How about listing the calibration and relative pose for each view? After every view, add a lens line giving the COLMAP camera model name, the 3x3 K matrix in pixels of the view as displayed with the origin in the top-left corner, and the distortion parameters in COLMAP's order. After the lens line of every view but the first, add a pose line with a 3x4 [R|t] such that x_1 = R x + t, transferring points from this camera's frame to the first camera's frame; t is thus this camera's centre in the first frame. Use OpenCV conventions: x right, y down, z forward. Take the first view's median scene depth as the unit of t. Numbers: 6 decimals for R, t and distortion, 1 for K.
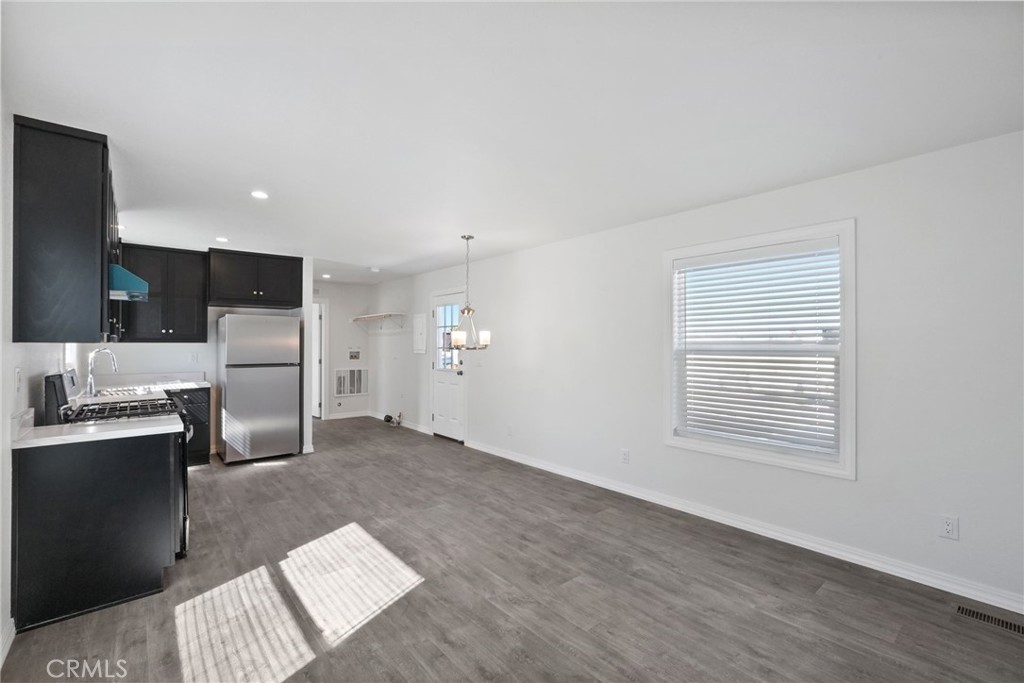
lens RADIAL K [[455.7, 0, 510.1], [0, 455.7, 341.3], [0, 0, 1]] dist [-0.013804, 0.009368]
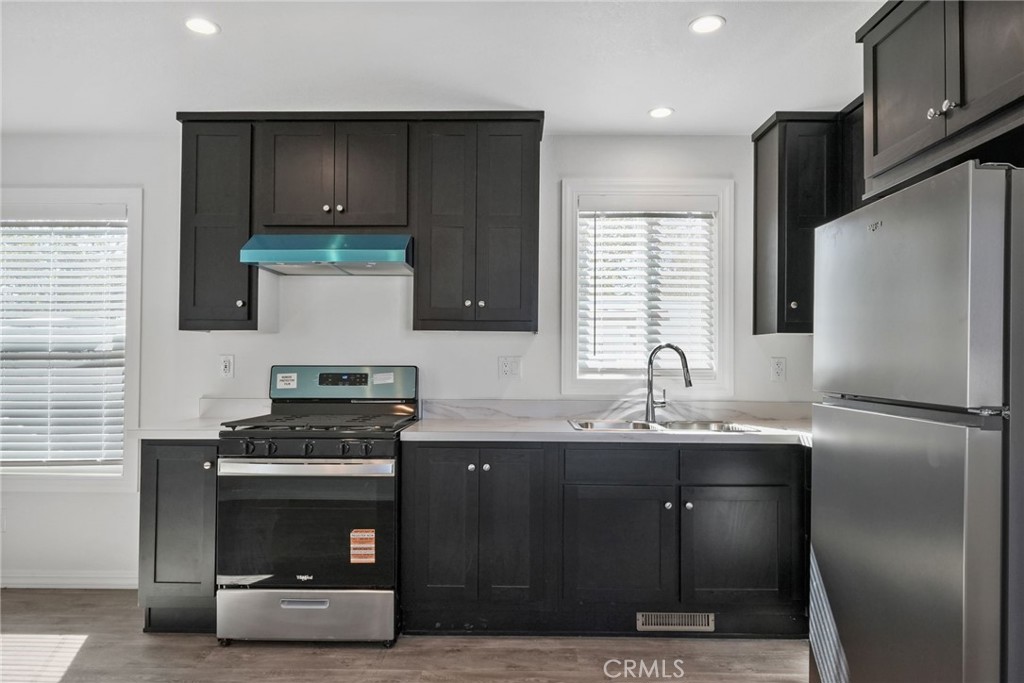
lens RADIAL K [[616.4, 0, 512.6], [0, 616.4, 355.8], [0, 0, 1]] dist [-0.000331, -0.000547]
pose [[-0.652354, -0.005608, -0.757894, -0.270704], [-0.001893, 0.999982, -0.005770, 0.045531], [0.757912, -0.002330, -0.652352, 1.713438]]
